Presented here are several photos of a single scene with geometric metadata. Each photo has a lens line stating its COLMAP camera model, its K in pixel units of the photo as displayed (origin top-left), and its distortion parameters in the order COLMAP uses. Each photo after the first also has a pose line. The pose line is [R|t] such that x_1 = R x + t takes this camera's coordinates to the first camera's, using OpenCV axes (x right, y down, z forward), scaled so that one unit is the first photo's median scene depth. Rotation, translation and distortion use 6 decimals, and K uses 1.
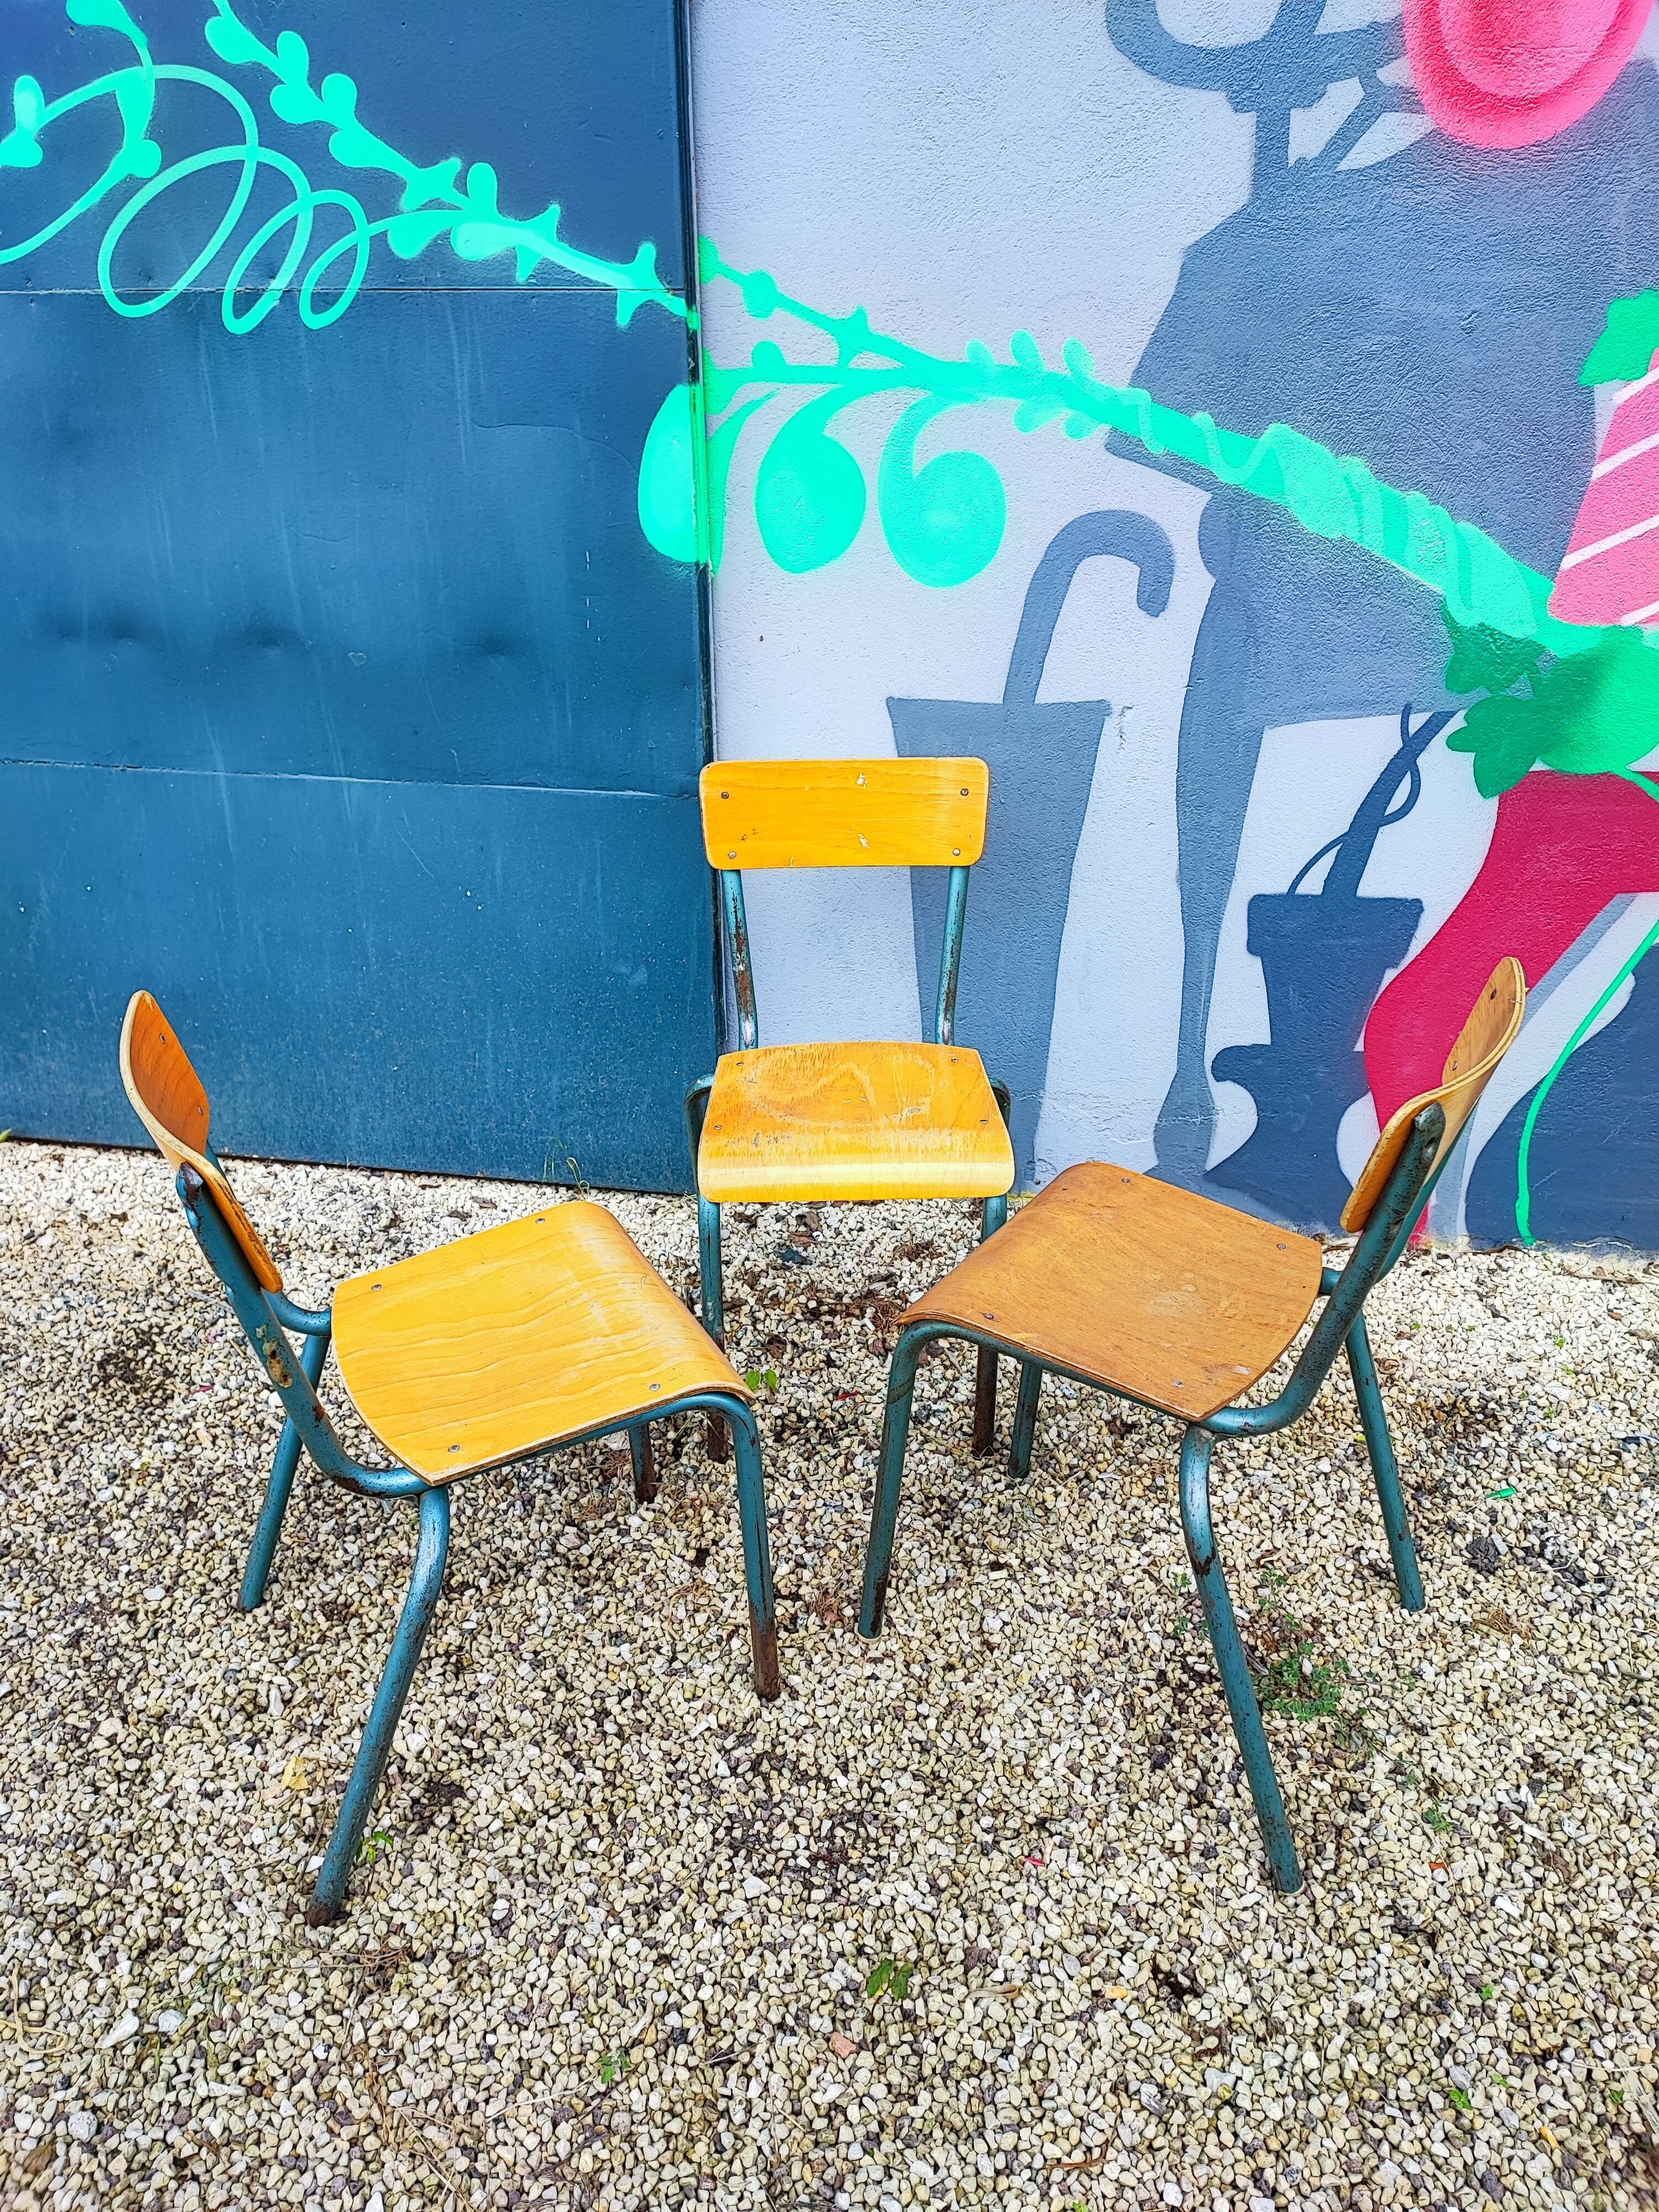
lens RADIAL K [[1593.8, 0, 837.5], [0, 1593.8, 1108.6], [0, 0, 1]] dist [0.059789, -0.068324]
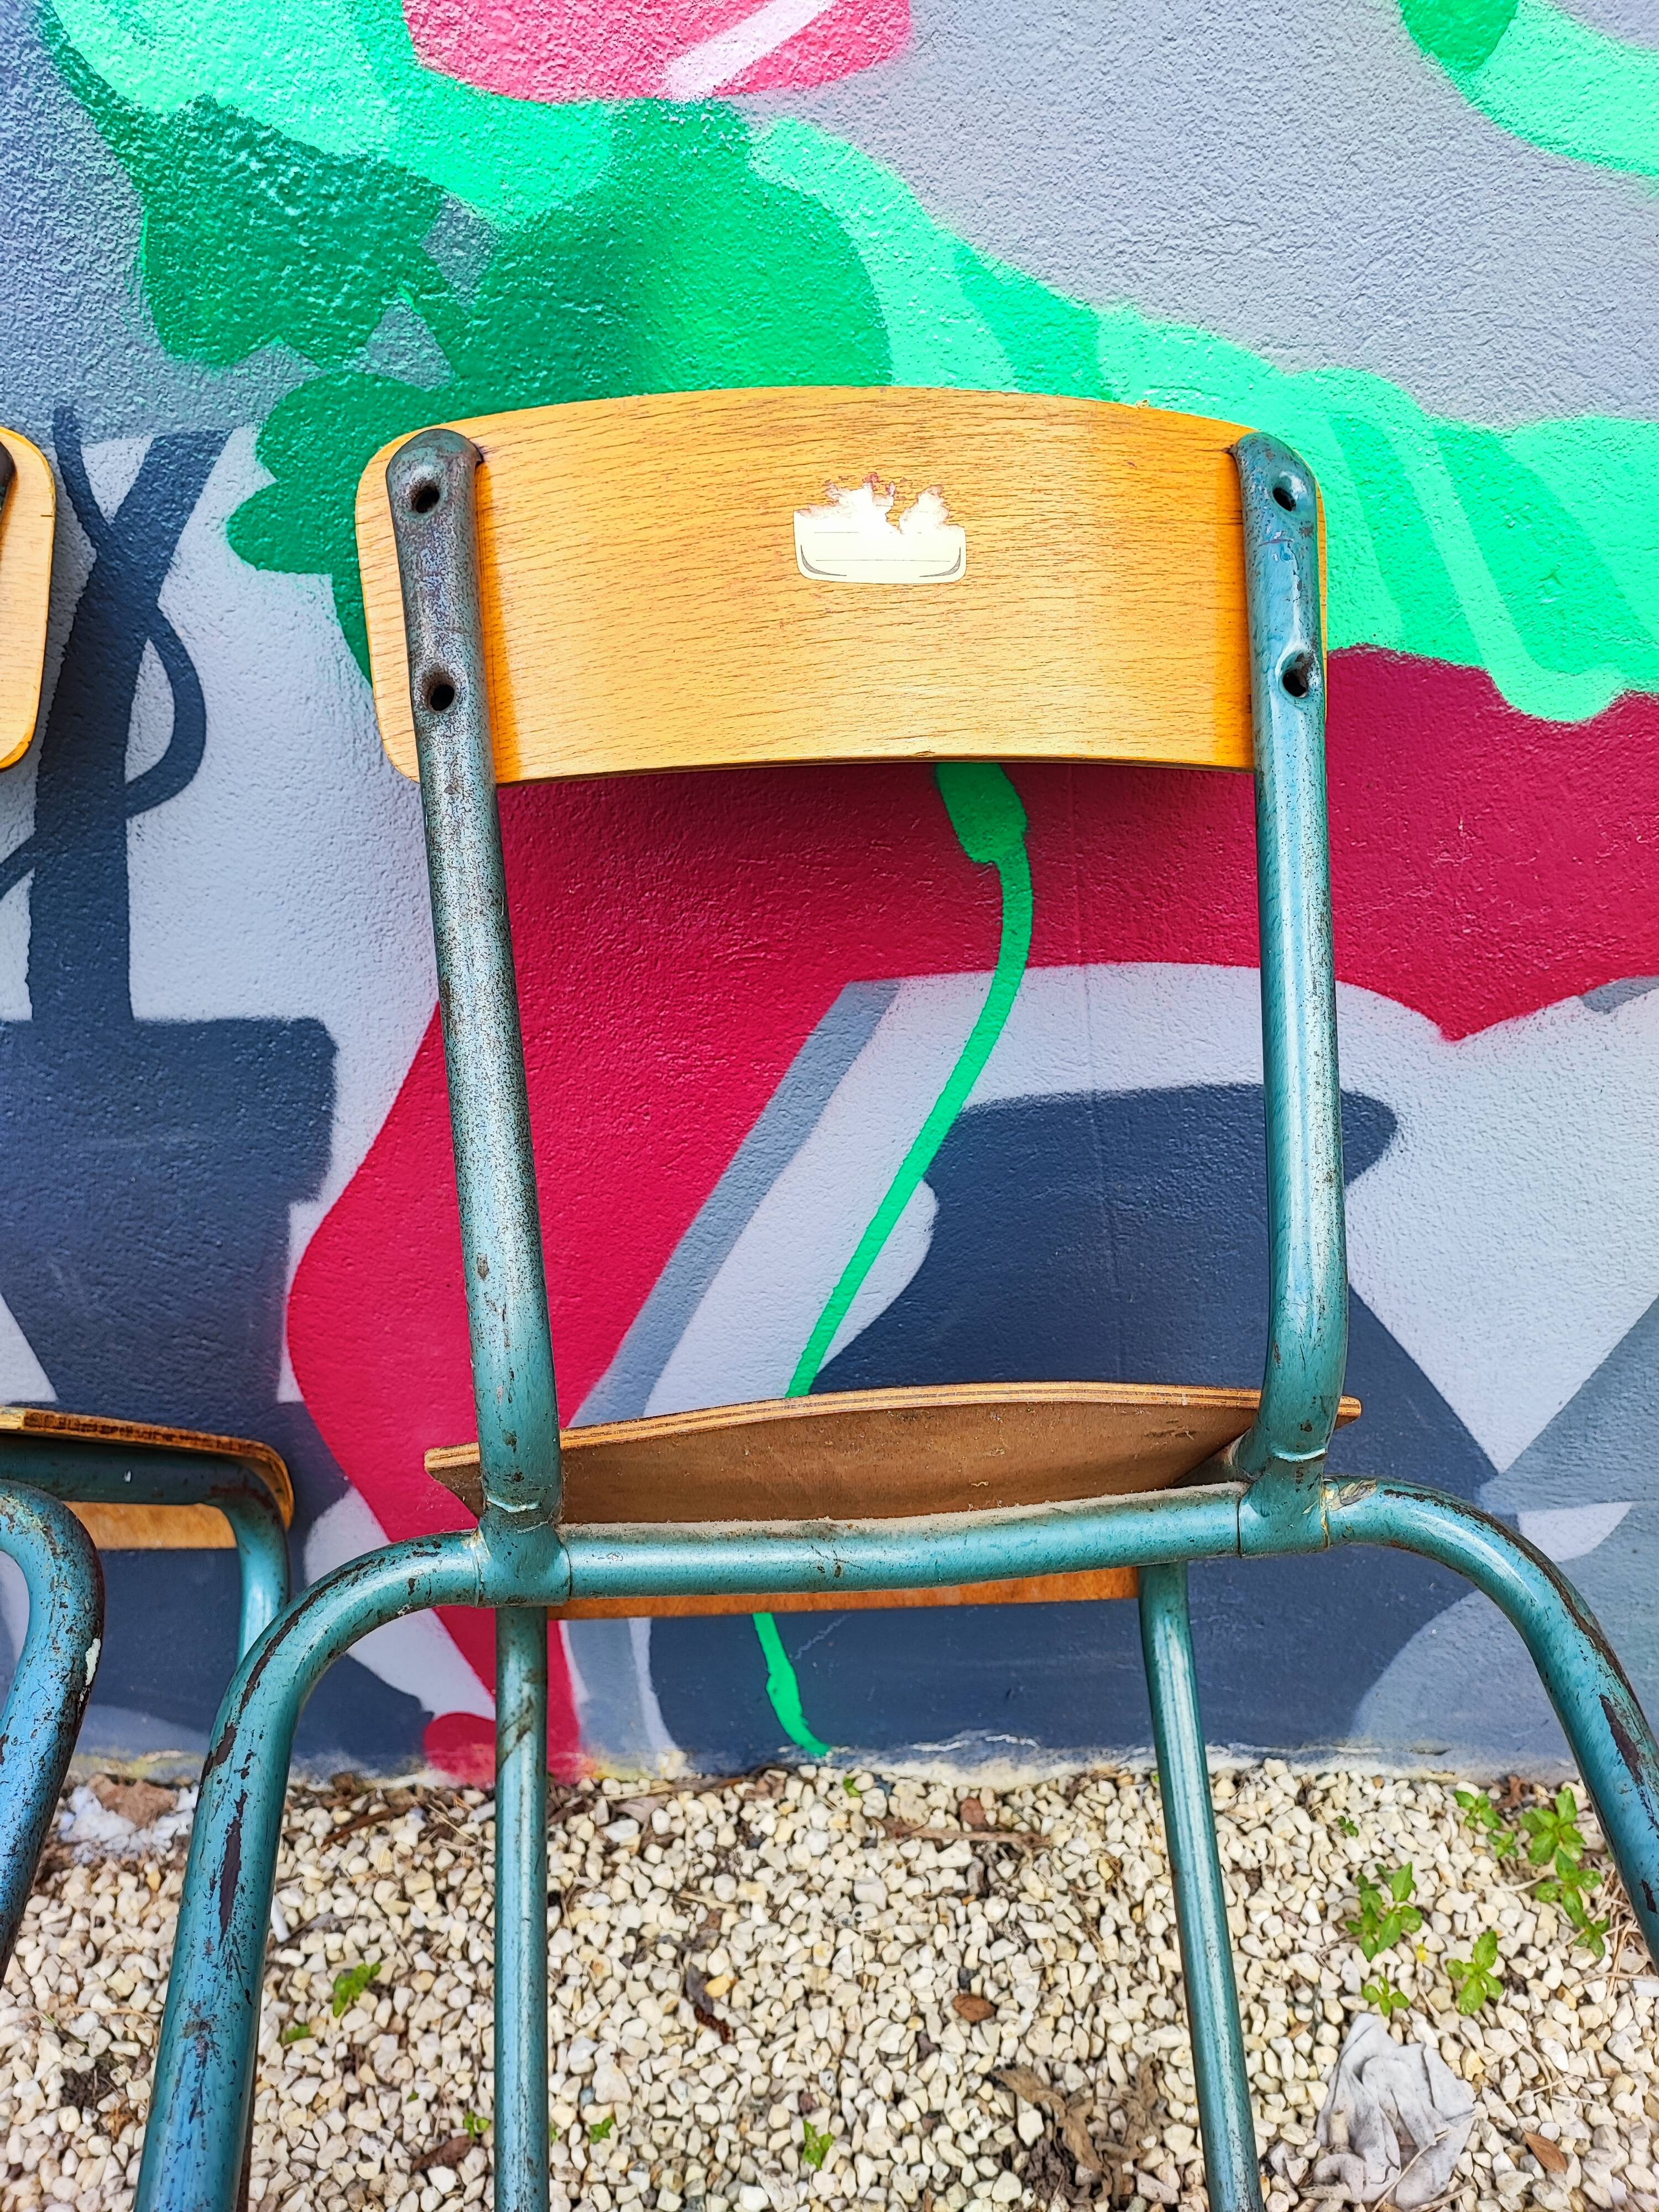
lens RADIAL K [[1609.3, 0, 841.9], [0, 1609.3, 1108.9], [0, 0, 1]] dist [0.039362, -0.050261]
pose [[0.982371, -0.083663, 0.167177, 0.449420], [0.070685, 0.994111, 0.082139, -0.143304], [-0.173064, -0.068874, 0.982499, 0.696966]]
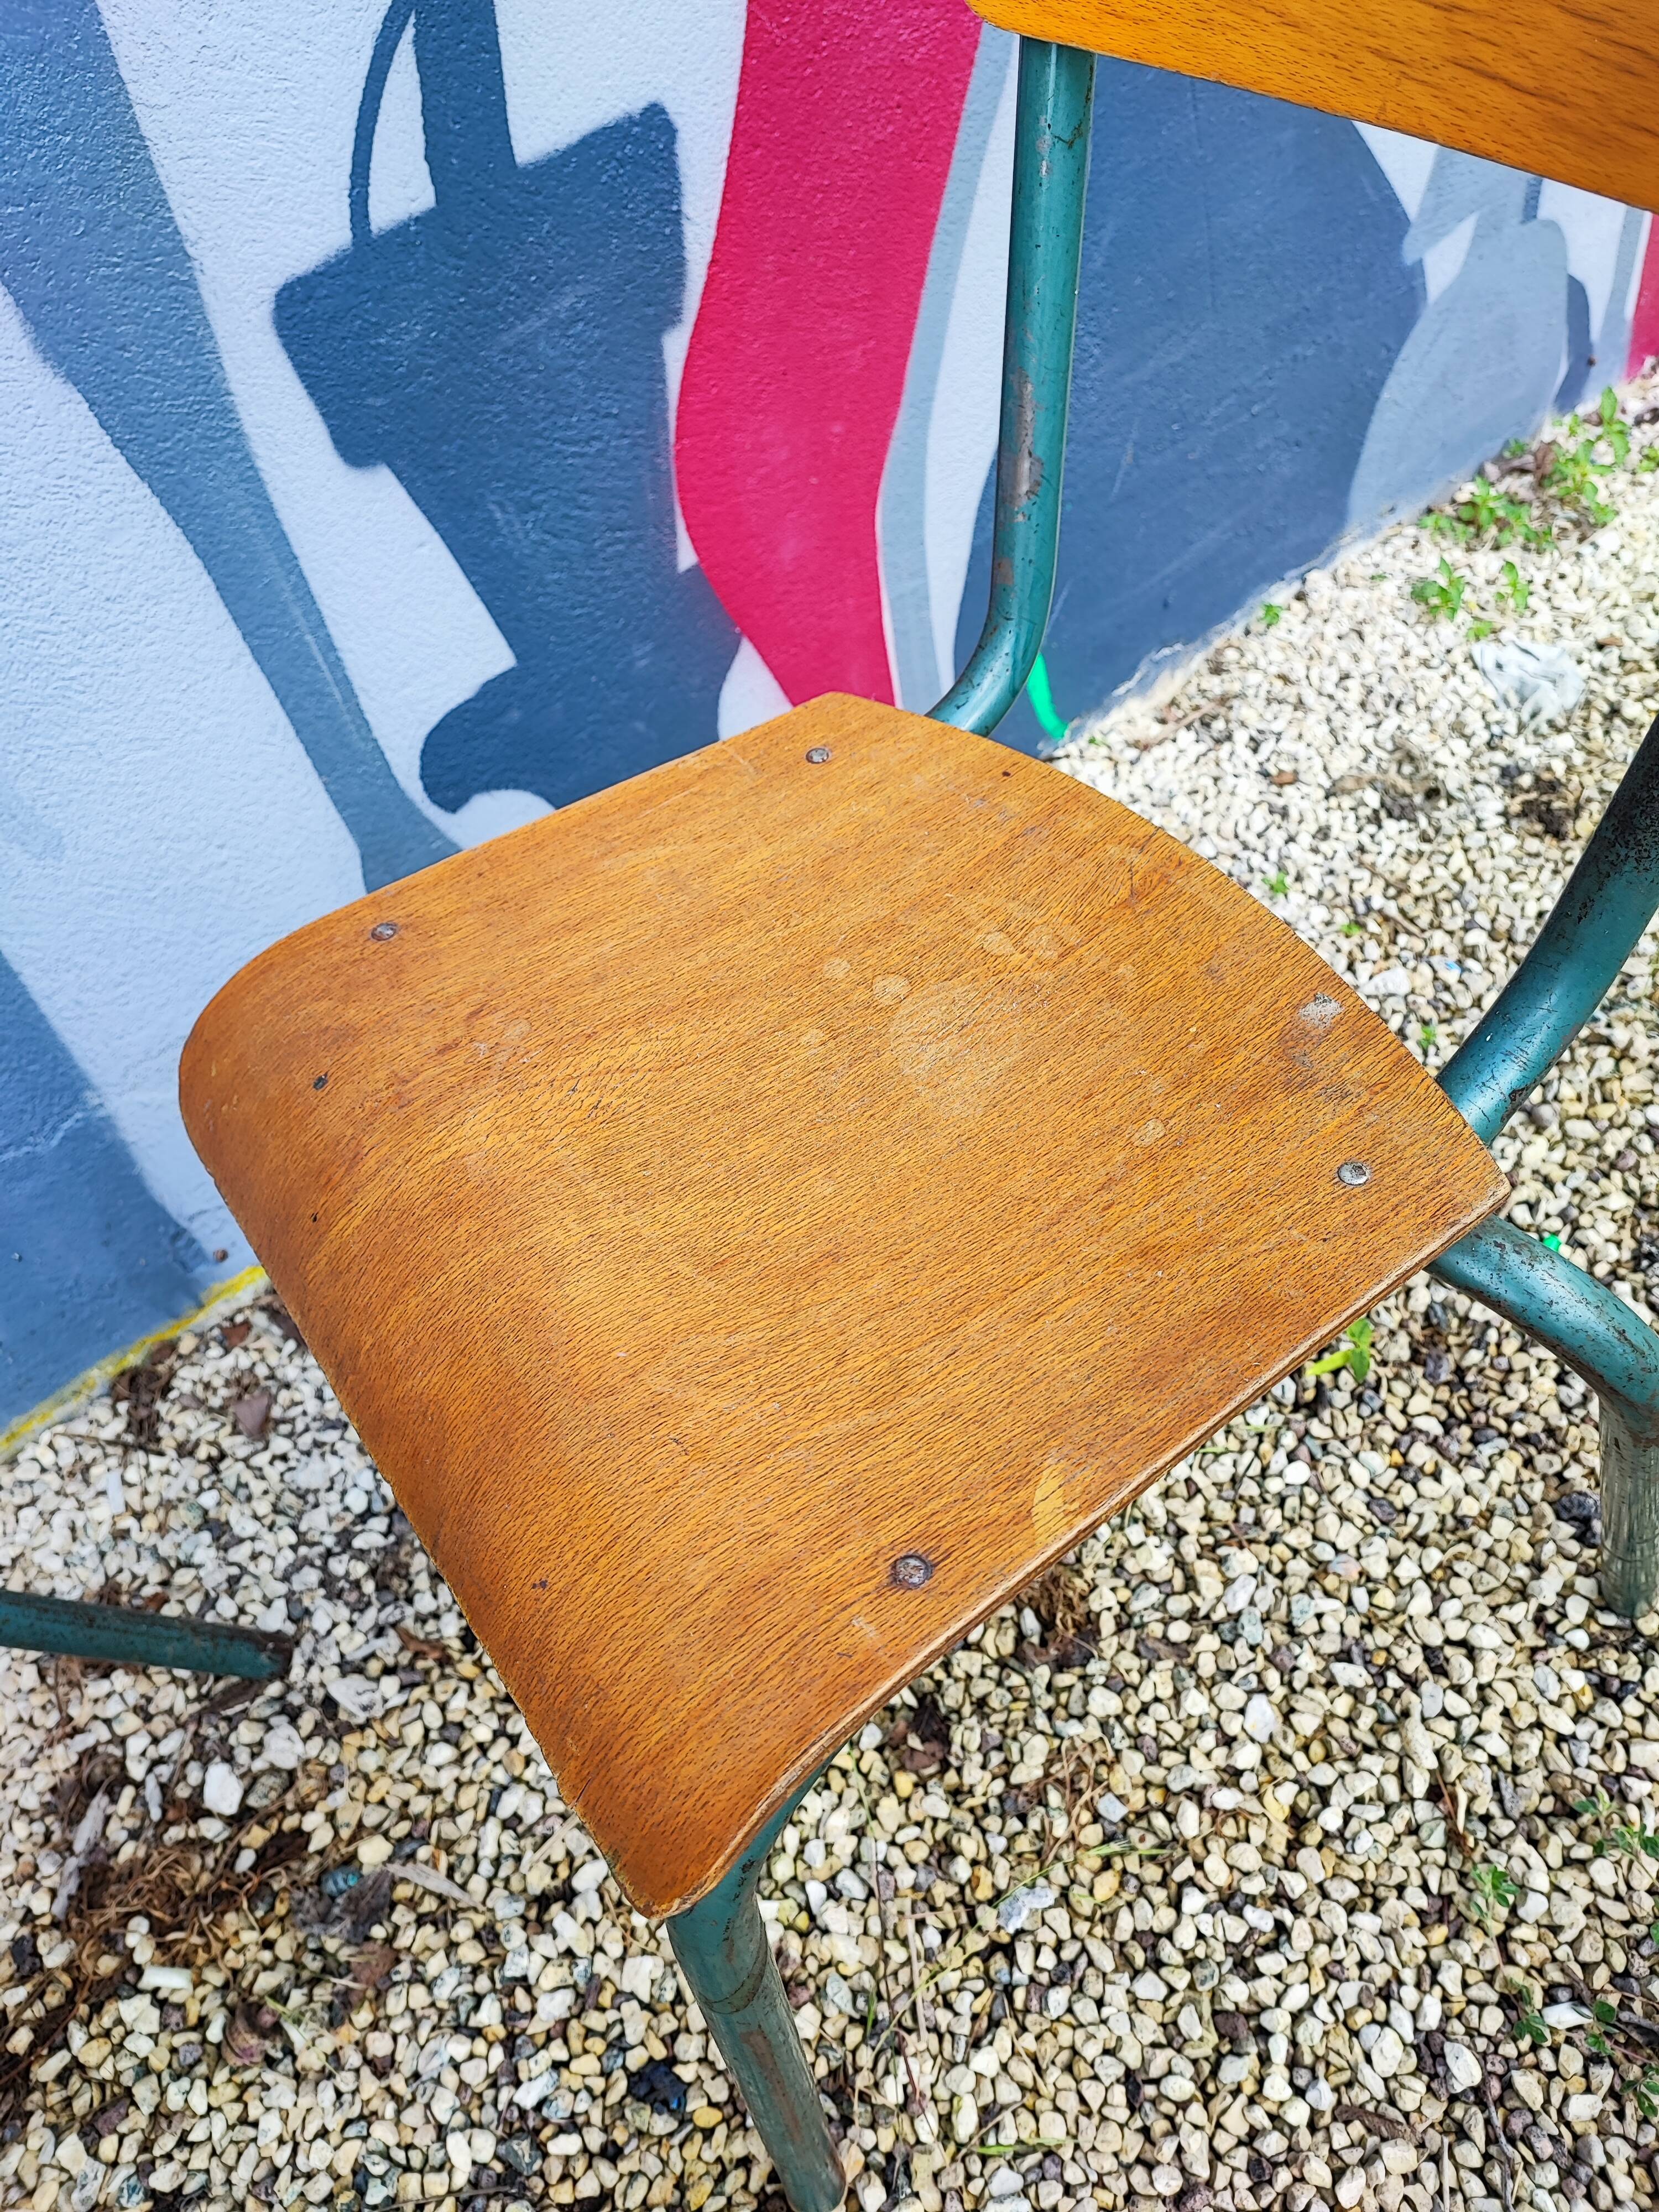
lens RADIAL K [[1608.5, 0, 835.9], [0, 1608.5, 1105.6], [0, 0, 1]] dist [0.053054, -0.077620]
pose [[0.646690, -0.639270, 0.416084, 0.099277], [0.476116, 0.764497, 0.434578, -0.105870], [-0.595907, -0.082933, 0.798759, 0.721171]]
